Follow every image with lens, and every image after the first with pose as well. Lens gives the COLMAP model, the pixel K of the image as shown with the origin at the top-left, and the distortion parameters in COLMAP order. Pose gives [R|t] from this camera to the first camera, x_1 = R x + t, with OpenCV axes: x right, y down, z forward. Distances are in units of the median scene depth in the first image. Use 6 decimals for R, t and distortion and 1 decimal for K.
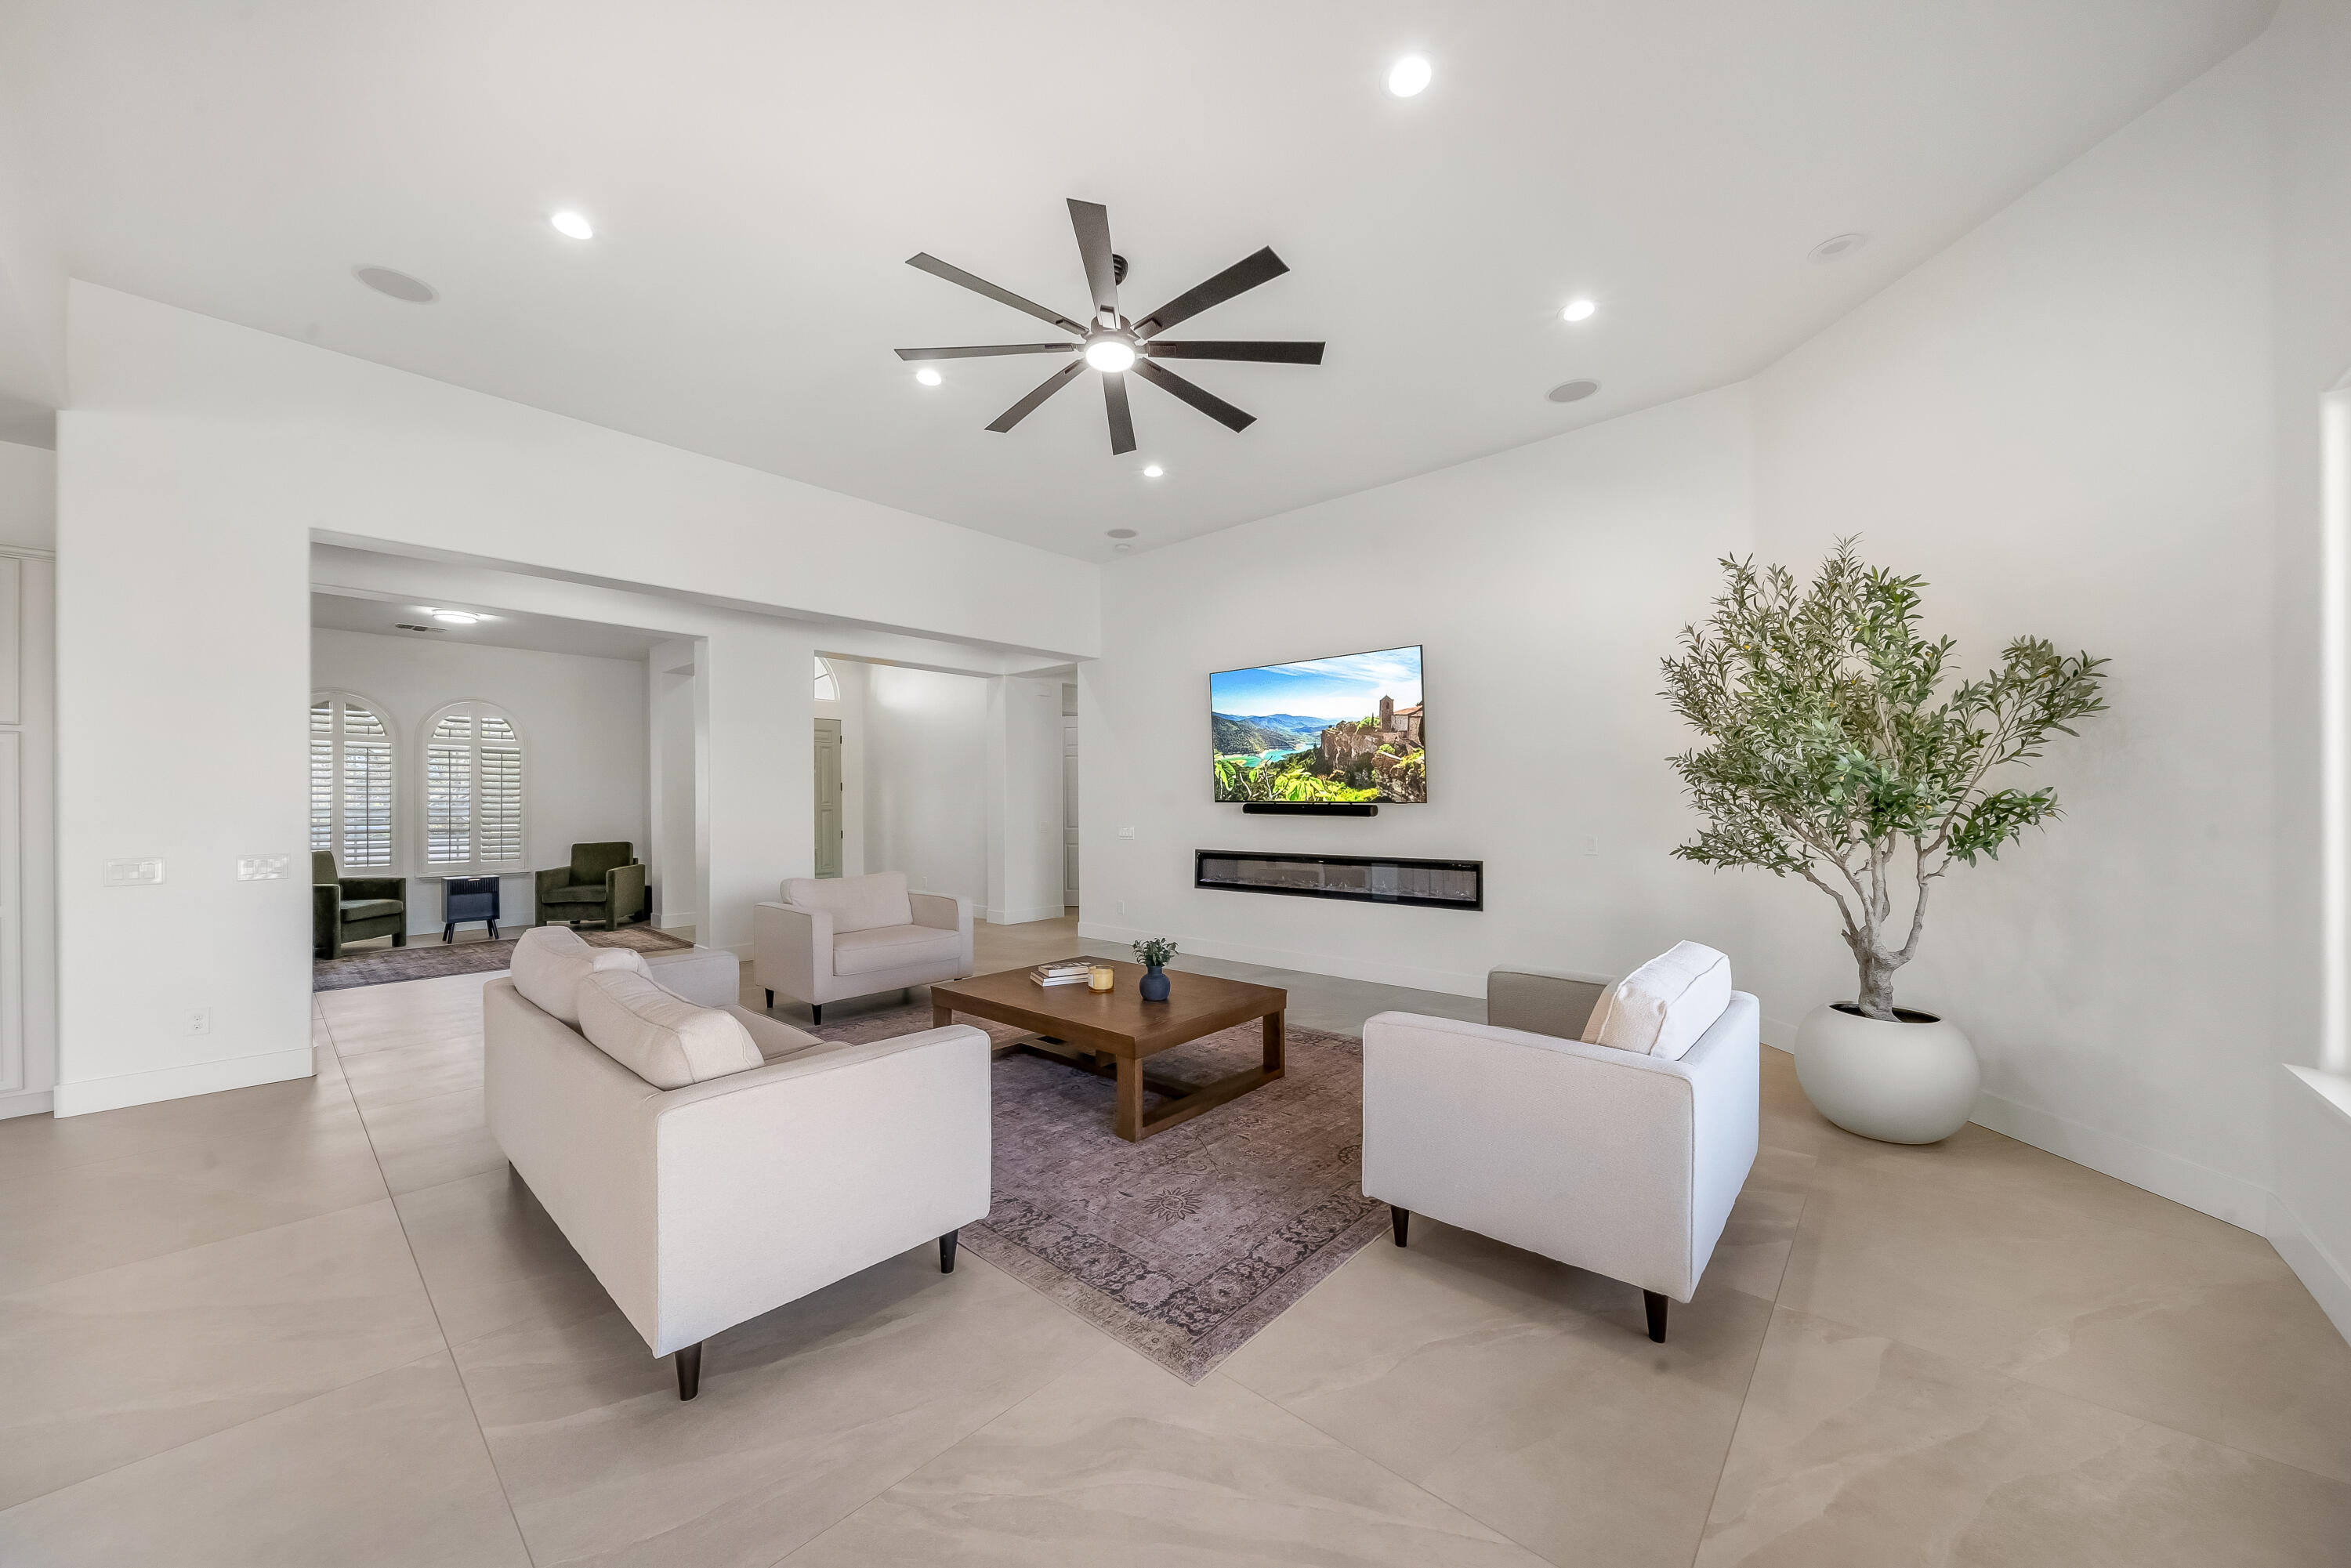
lens RADIAL K [[834.5, 0, 1169.0], [0, 834.5, 802.3], [0, 0, 1]] dist [-0.005264, -0.000307]
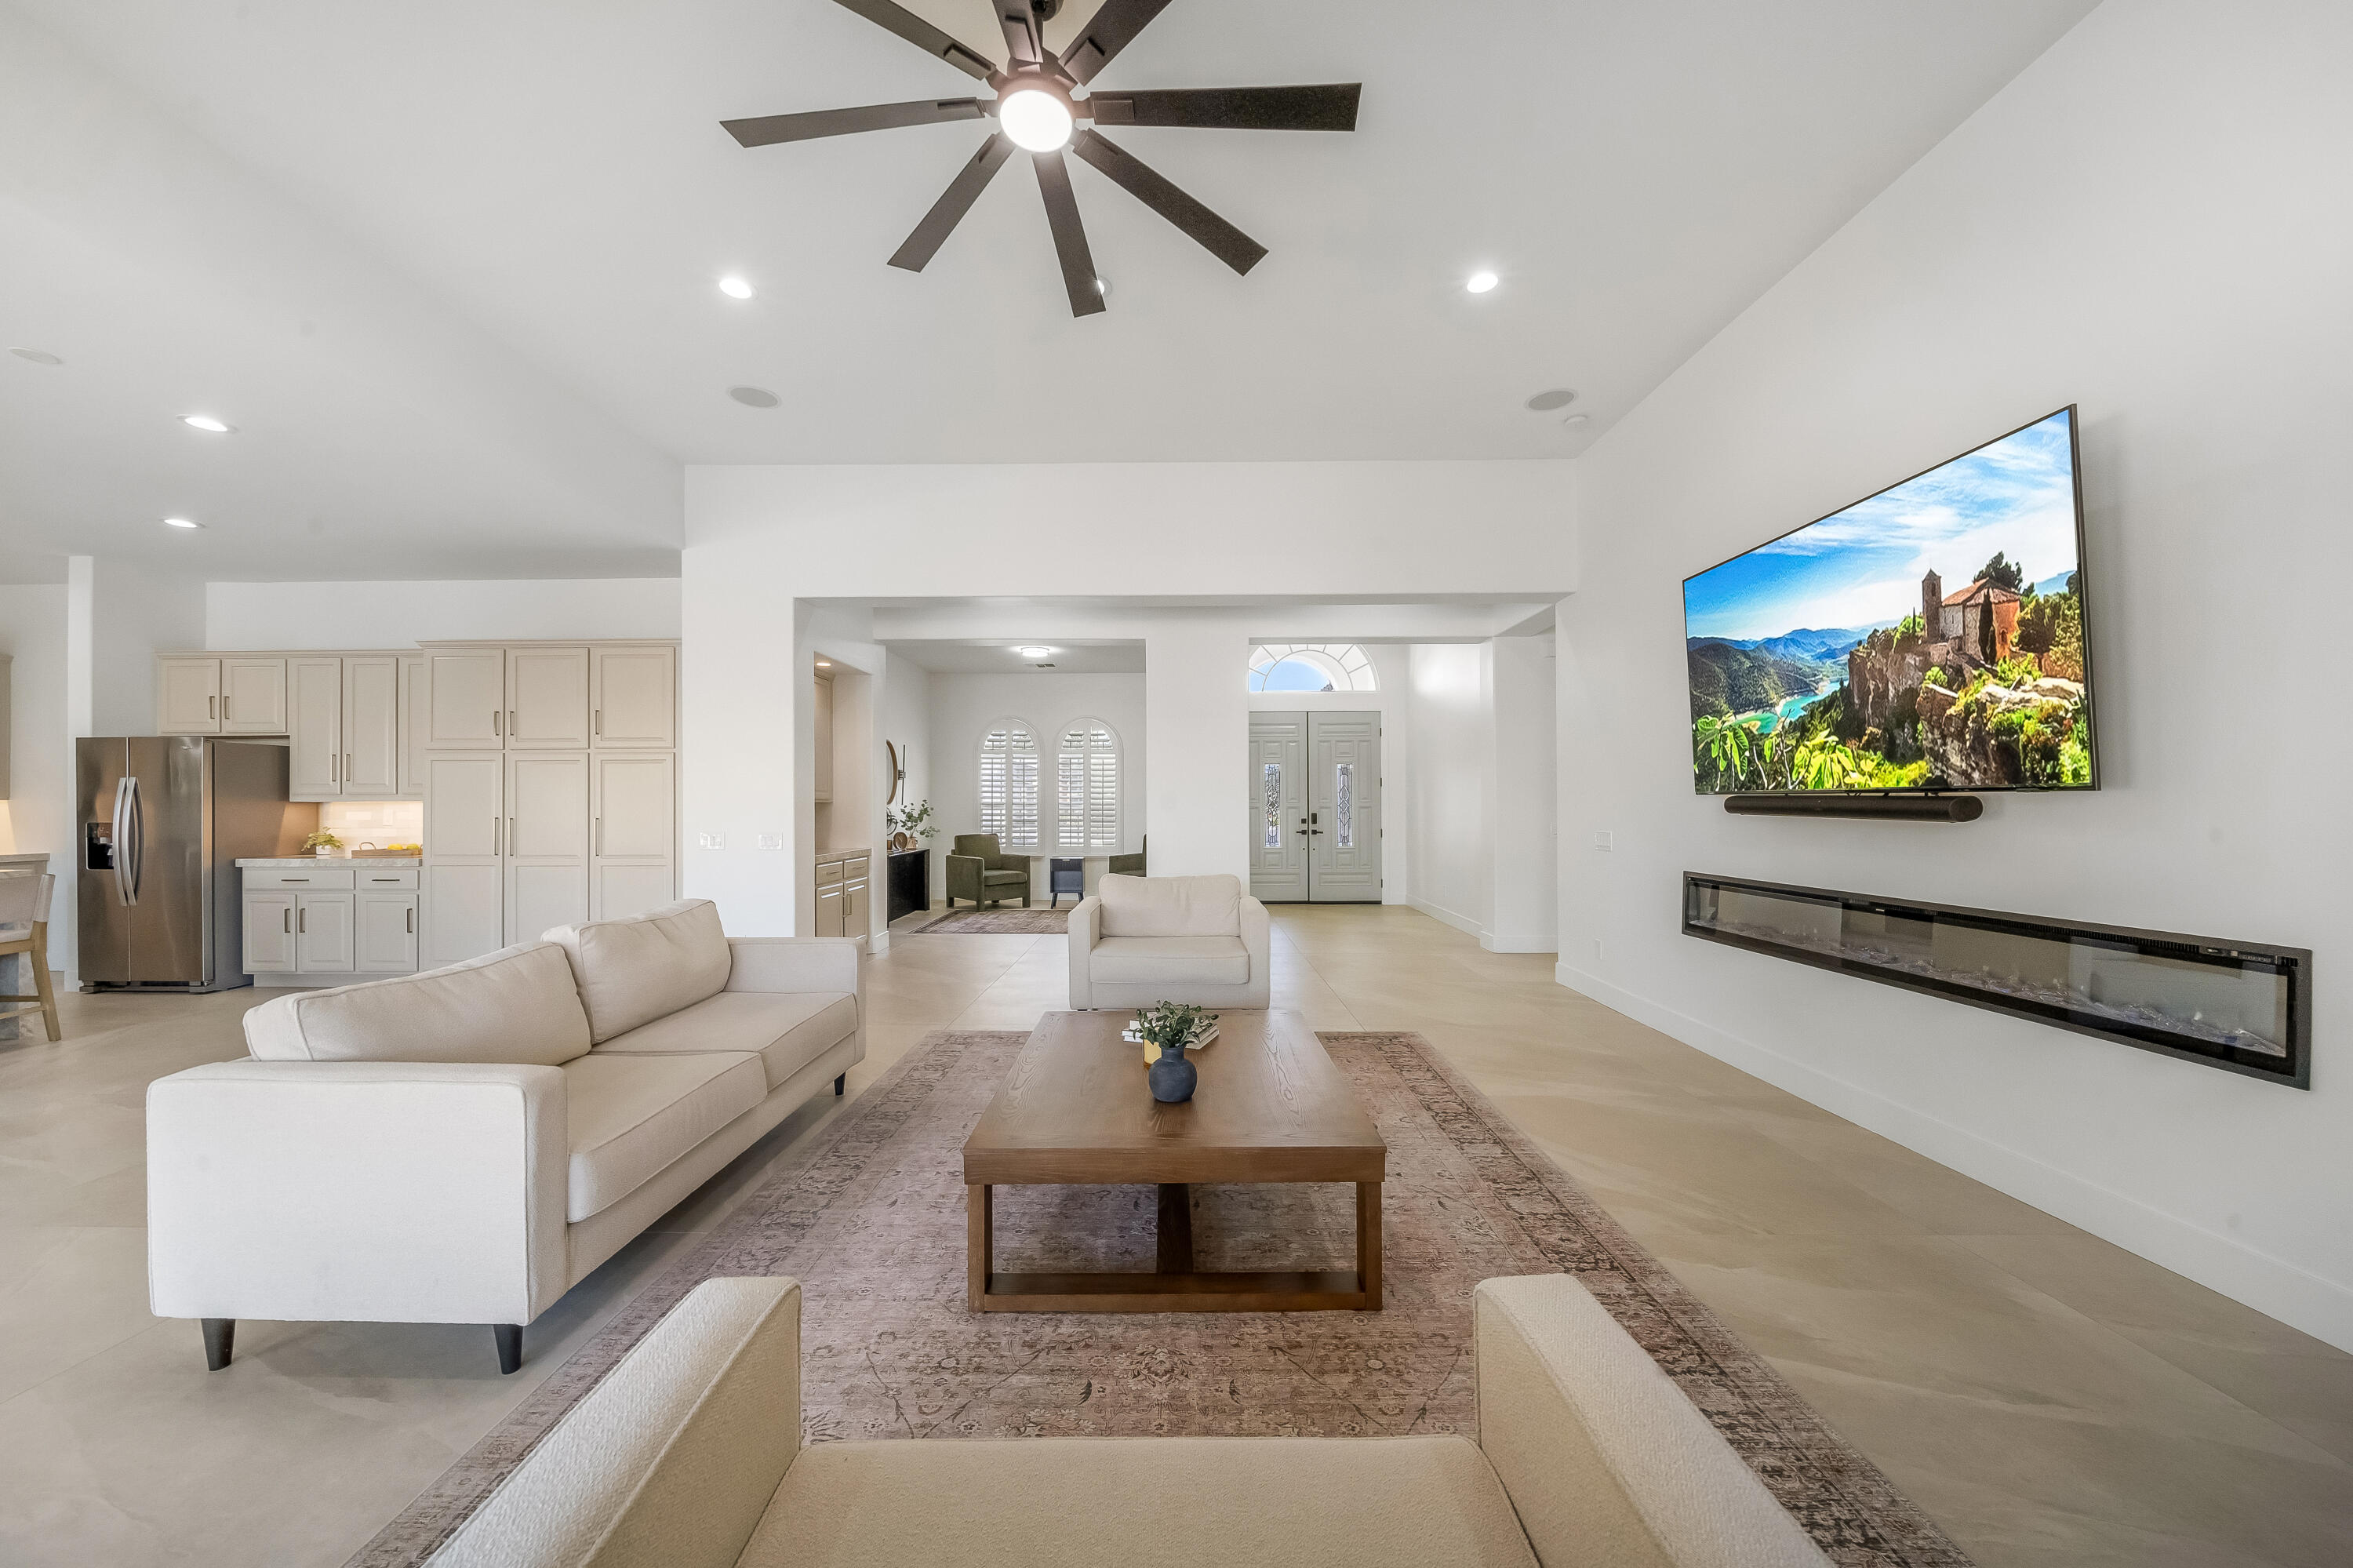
lens RADIAL K [[844.2, 0, 1166.0], [0, 844.2, 801.9], [0, 0, 1]] dist [-0.005805, -0.000147]
pose [[0.665408, 0.002159, -0.746477, 0.282829], [-0.000021, 0.999996, 0.002875, 0.003490], [0.746480, -0.001897, 0.665405, 0.346971]]
